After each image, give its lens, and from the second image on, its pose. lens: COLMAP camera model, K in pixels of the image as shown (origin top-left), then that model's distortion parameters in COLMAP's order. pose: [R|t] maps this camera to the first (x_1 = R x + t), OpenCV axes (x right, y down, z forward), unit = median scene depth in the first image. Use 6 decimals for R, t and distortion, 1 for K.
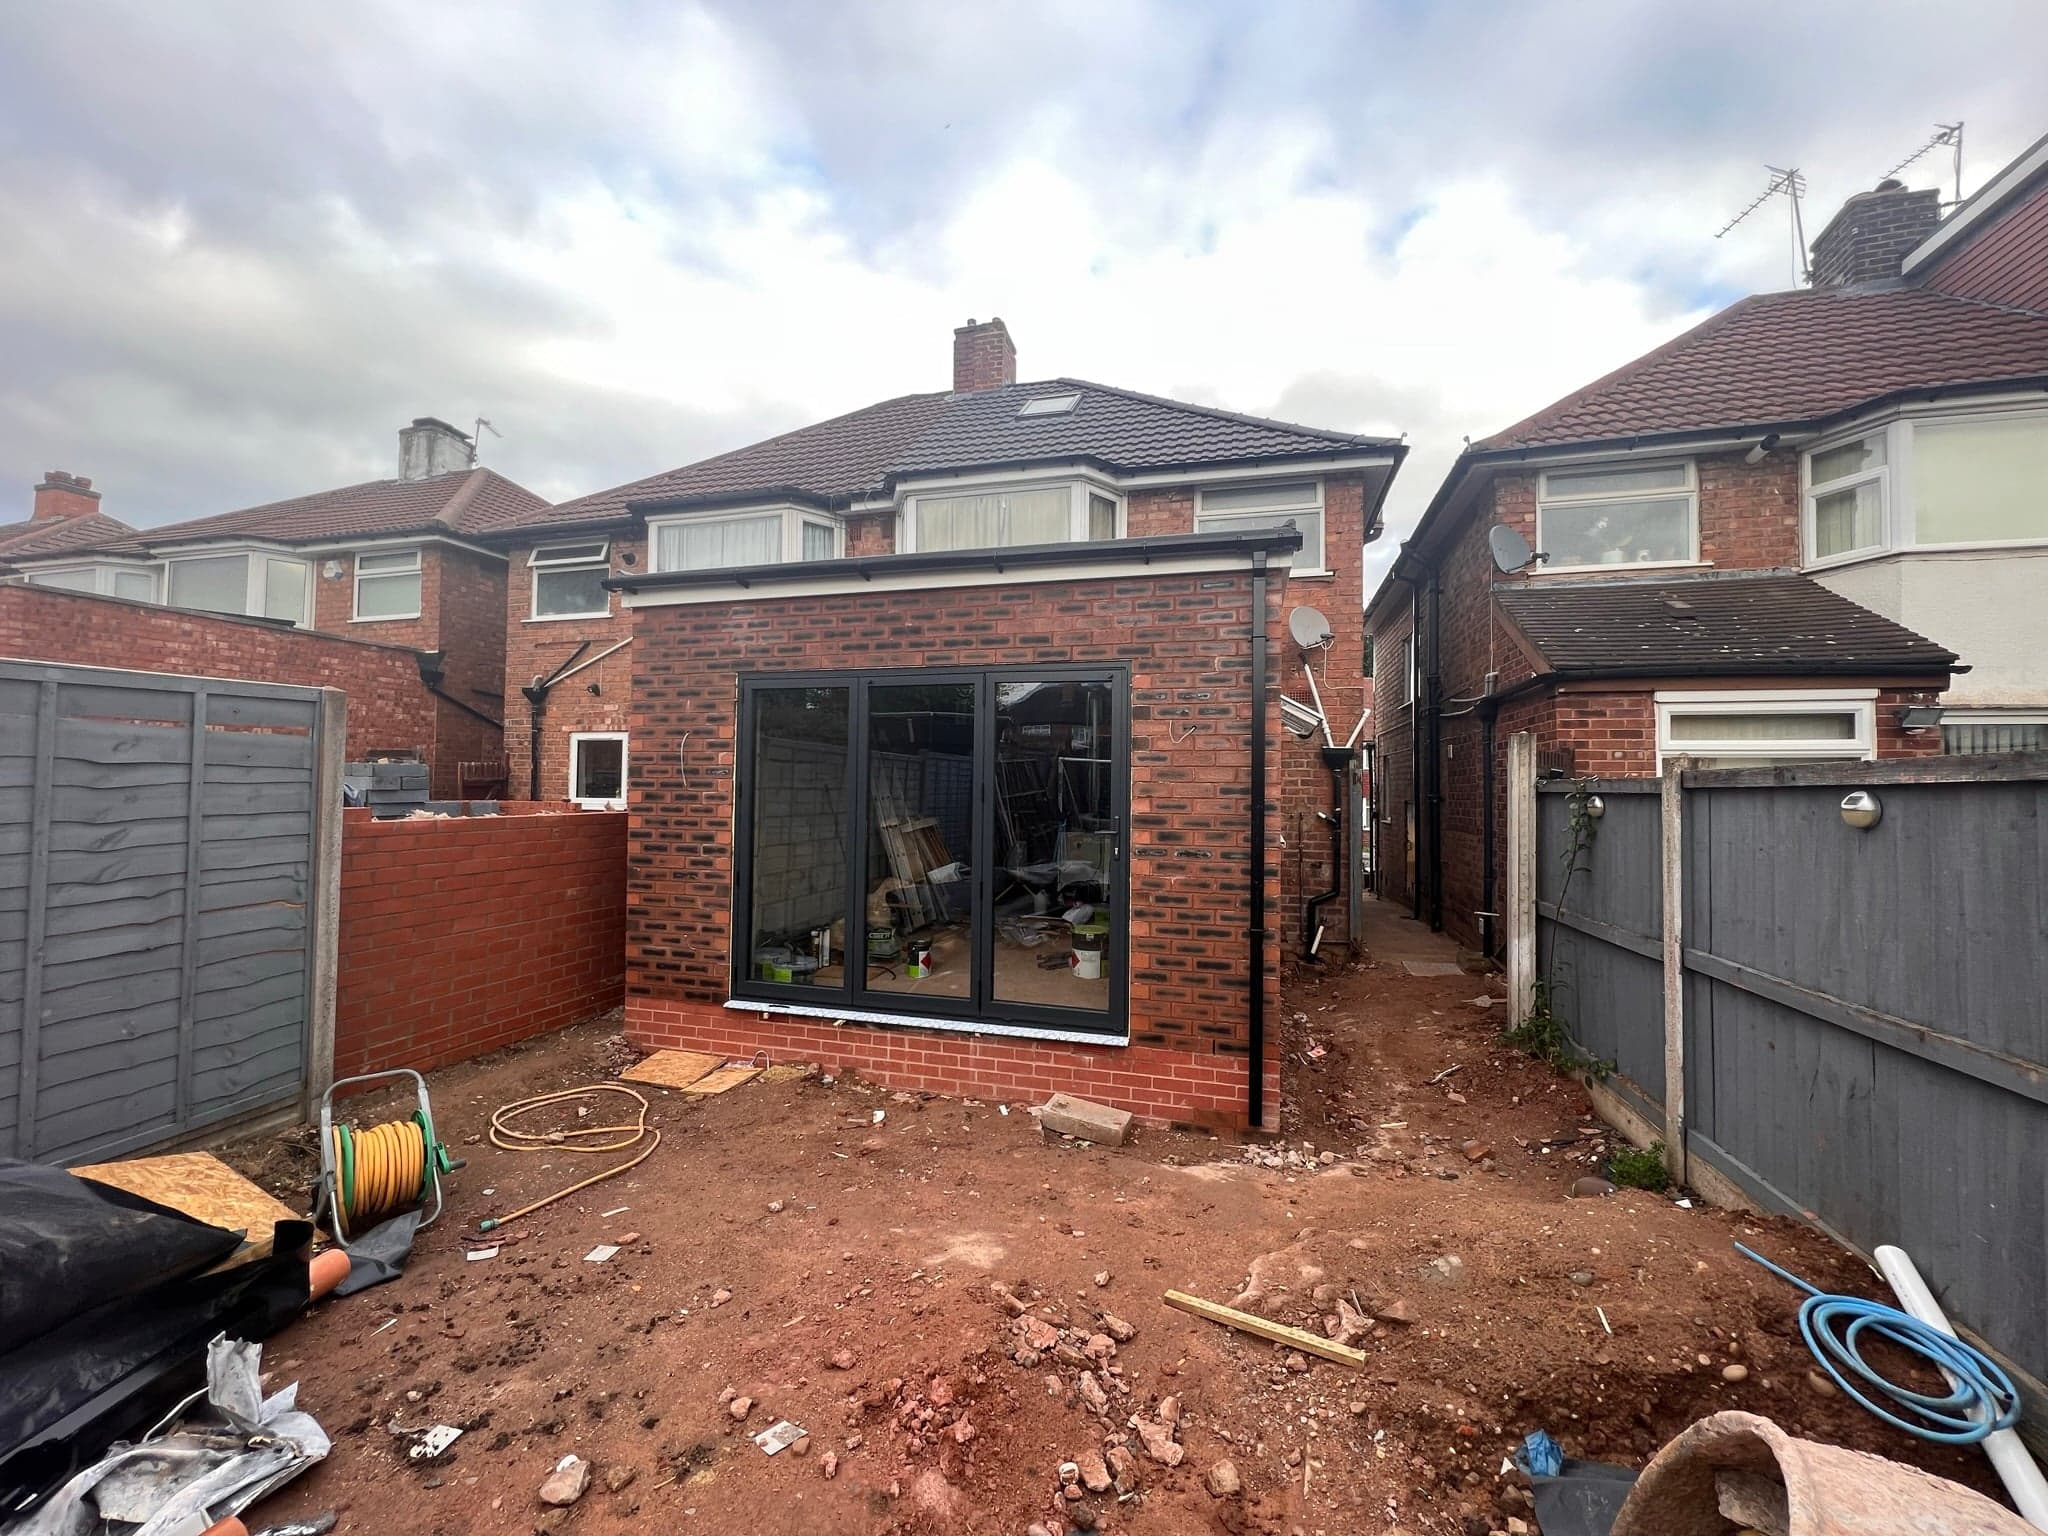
lens RADIAL K [[817.3, 0, 1021.9], [0, 817.3, 762.3], [0, 0, 1]] dist [-0.000627, 0.000018]
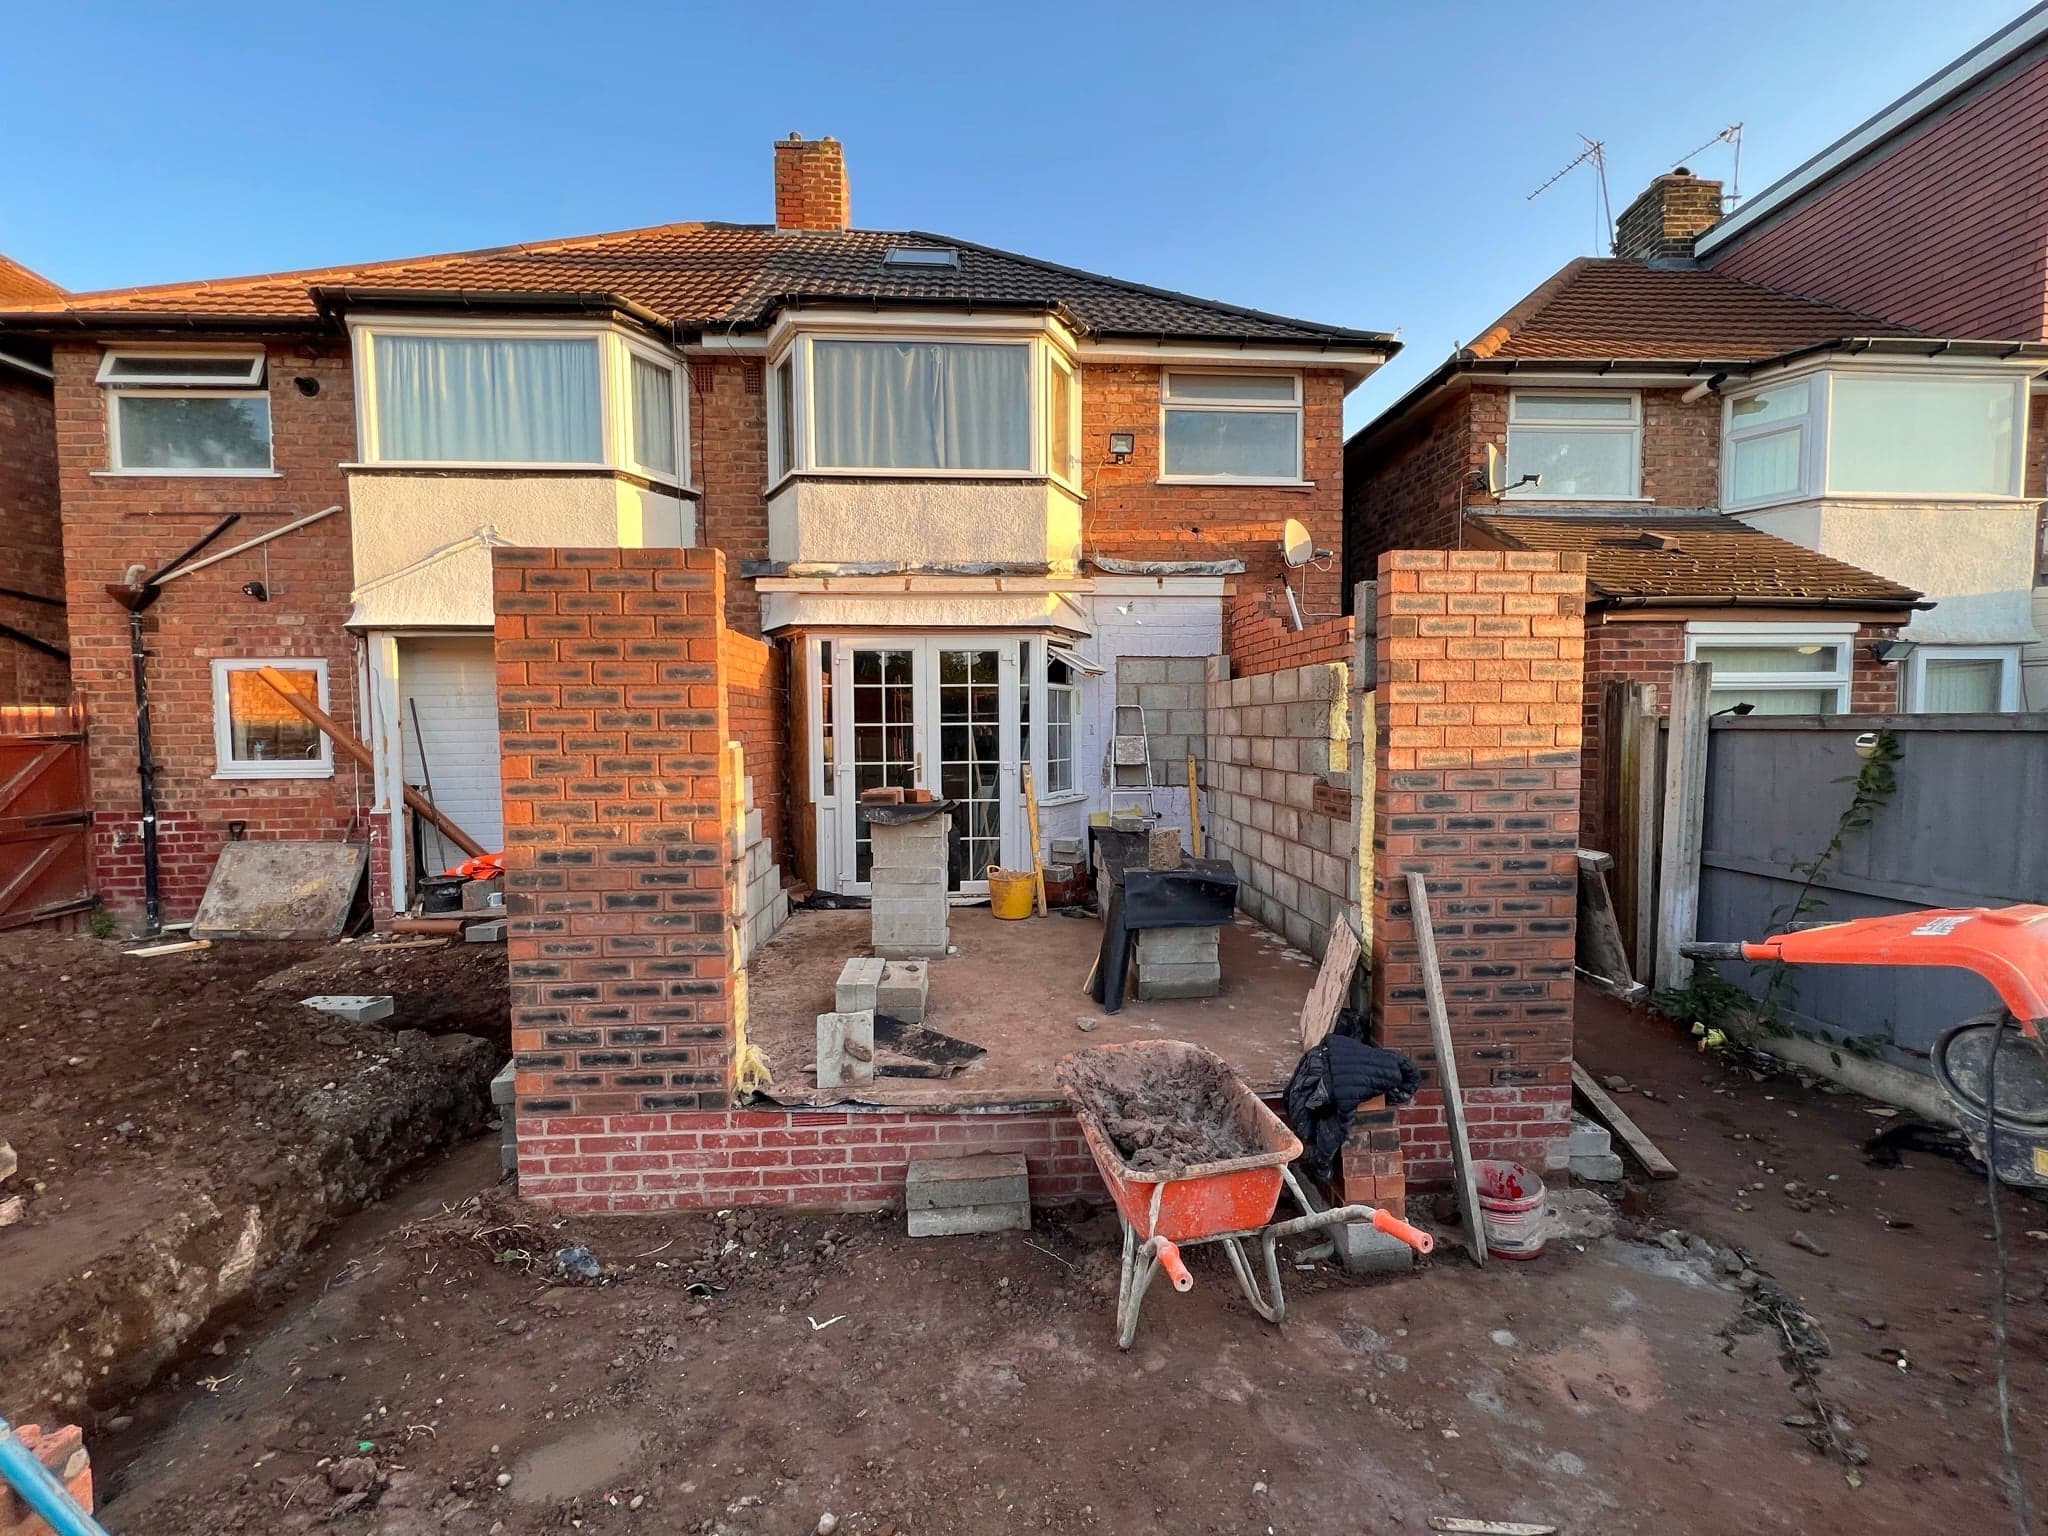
lens RADIAL K [[817.3, 0, 1022.5], [0, 817.3, 763.1], [0, 0, 1]] dist [-0.000627, 0.000018]
pose [[0.943969, -0.033012, 0.328380, -0.237310], [0.007334, 0.996837, 0.079130, -0.001249], [-0.329953, -0.072288, 0.941225, 0.263842]]
